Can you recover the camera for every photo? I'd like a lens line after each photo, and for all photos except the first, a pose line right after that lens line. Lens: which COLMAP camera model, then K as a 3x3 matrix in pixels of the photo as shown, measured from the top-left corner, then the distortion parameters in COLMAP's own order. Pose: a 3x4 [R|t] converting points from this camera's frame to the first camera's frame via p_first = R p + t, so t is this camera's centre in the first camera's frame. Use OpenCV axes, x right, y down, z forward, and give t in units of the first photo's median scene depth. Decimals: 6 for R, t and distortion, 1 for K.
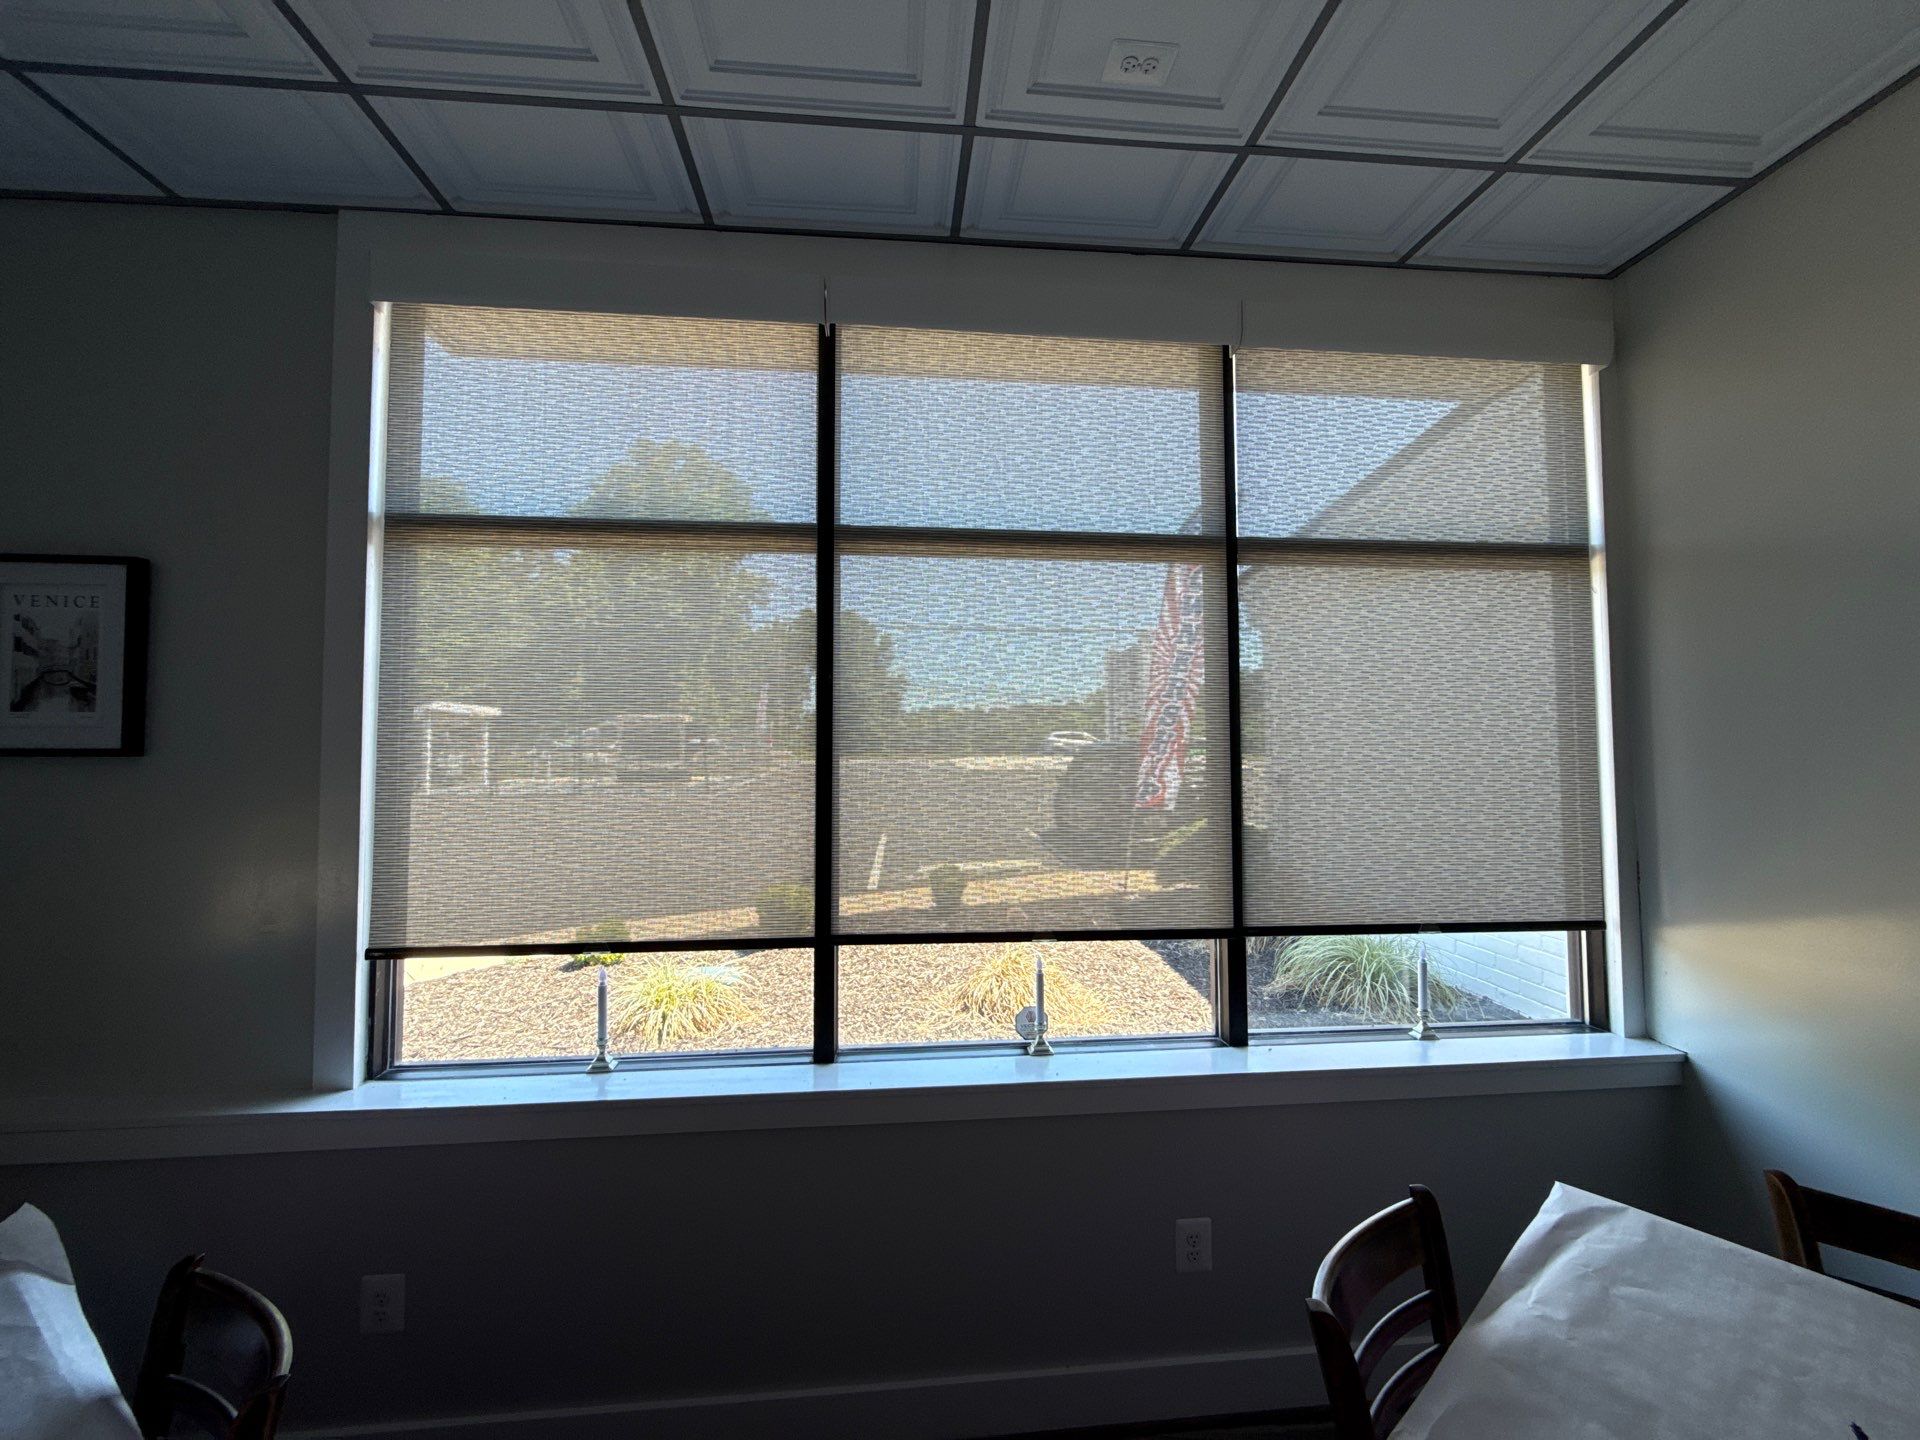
lens RADIAL K [[757.8, 0, 953.5], [0, 757.8, 727.3], [0, 0, 1]] dist [-0.000026, -0.000096]
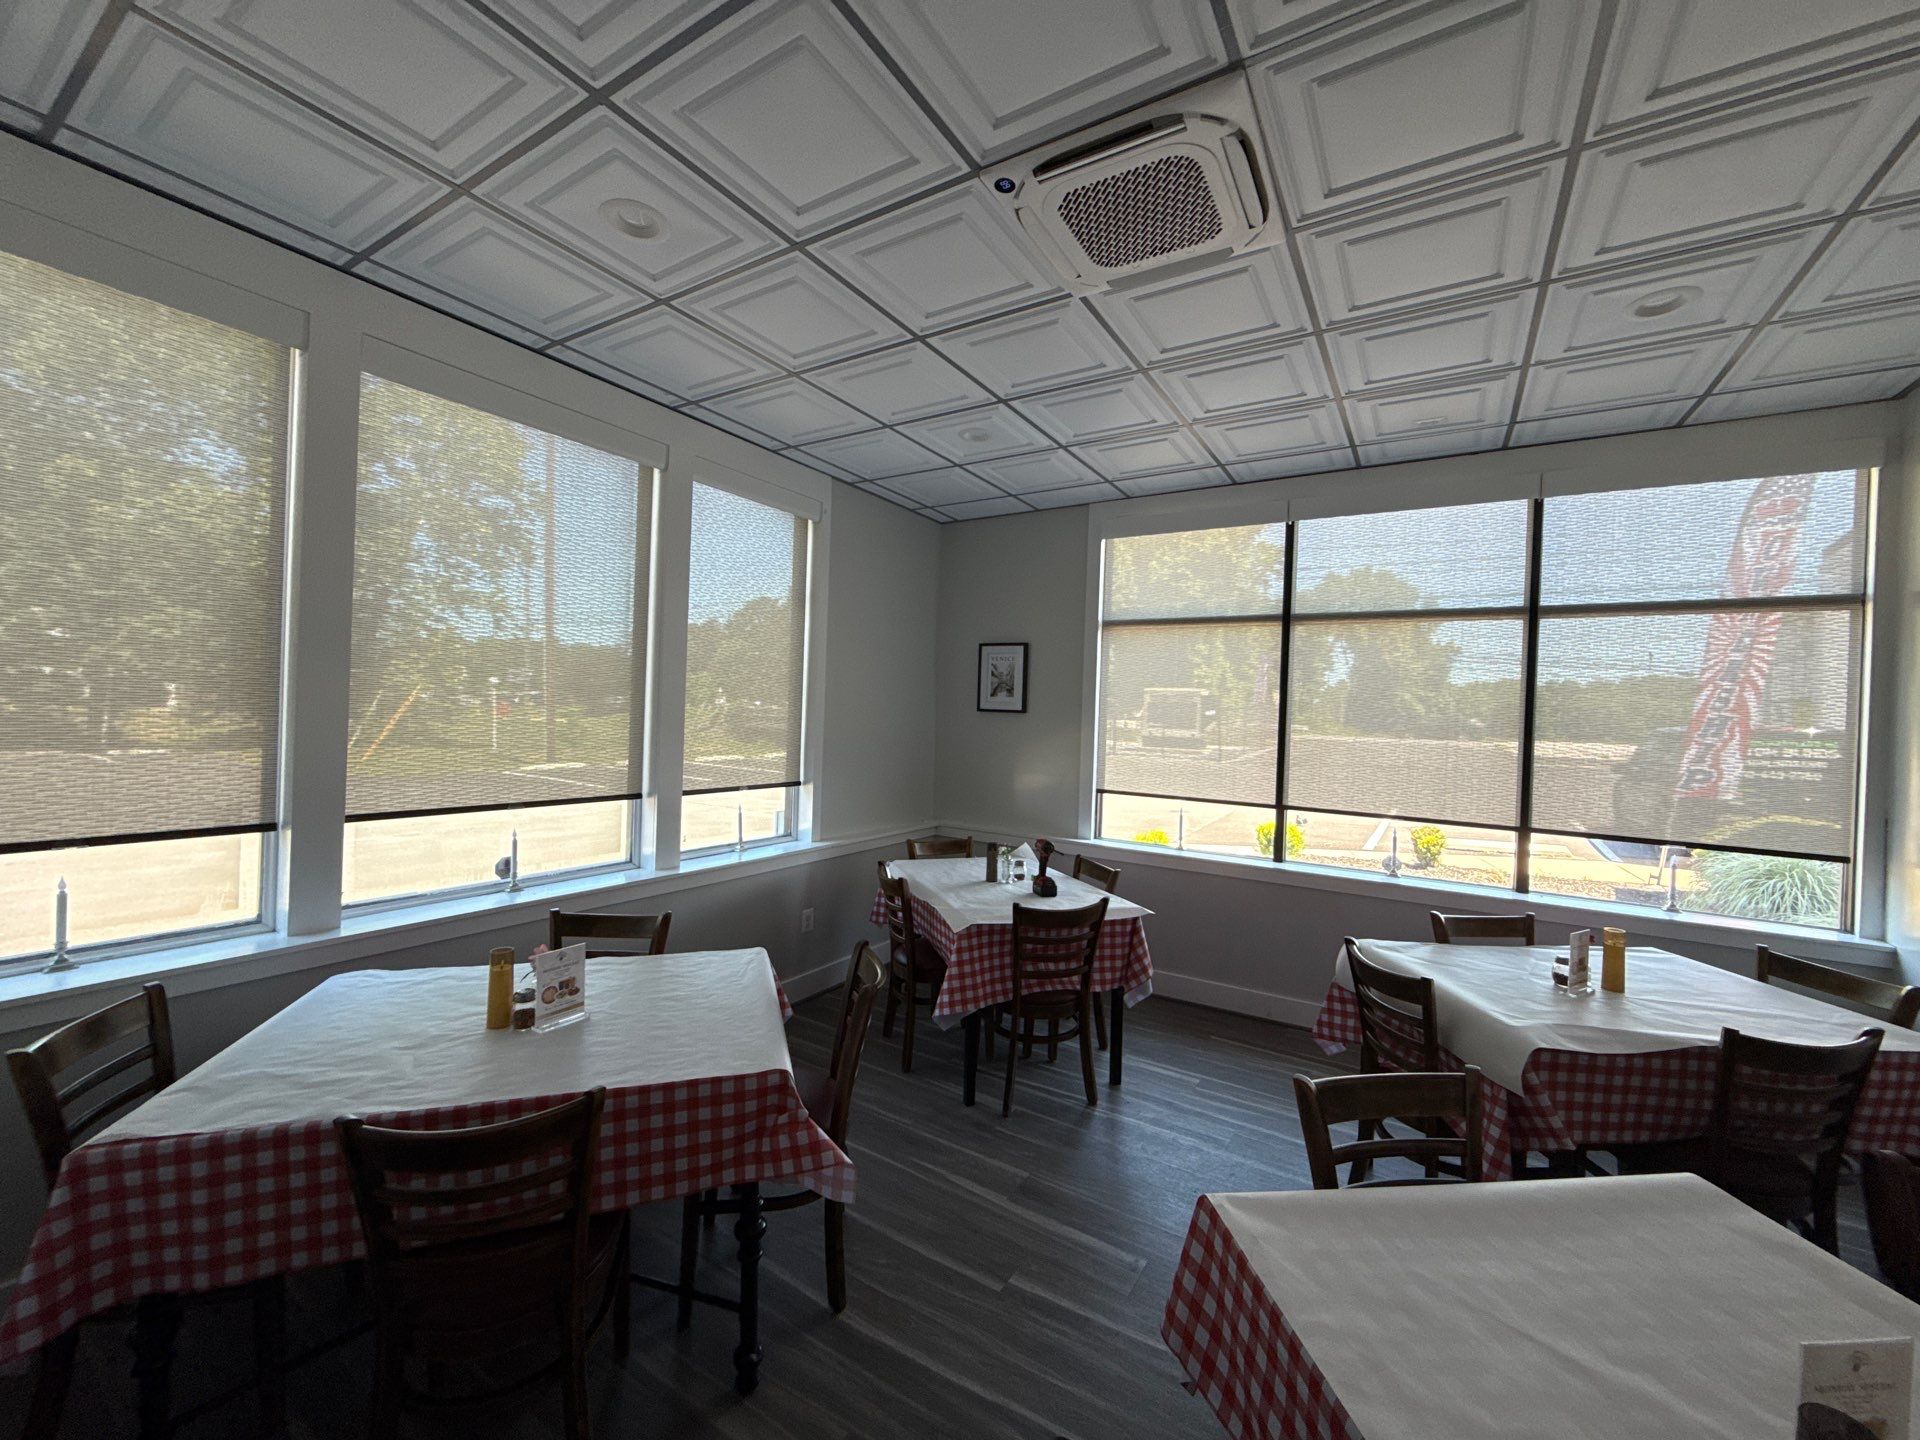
lens RADIAL K [[757.8, 0, 963.7], [0, 757.8, 713.6], [0, 0, 1]] dist [-0.000026, -0.000096]
pose [[0.801723, 0.030637, -0.596910, 0.384467], [-0.019029, 0.999487, 0.025742, -0.024605], [0.597393, -0.009279, 0.801895, -1.256403]]
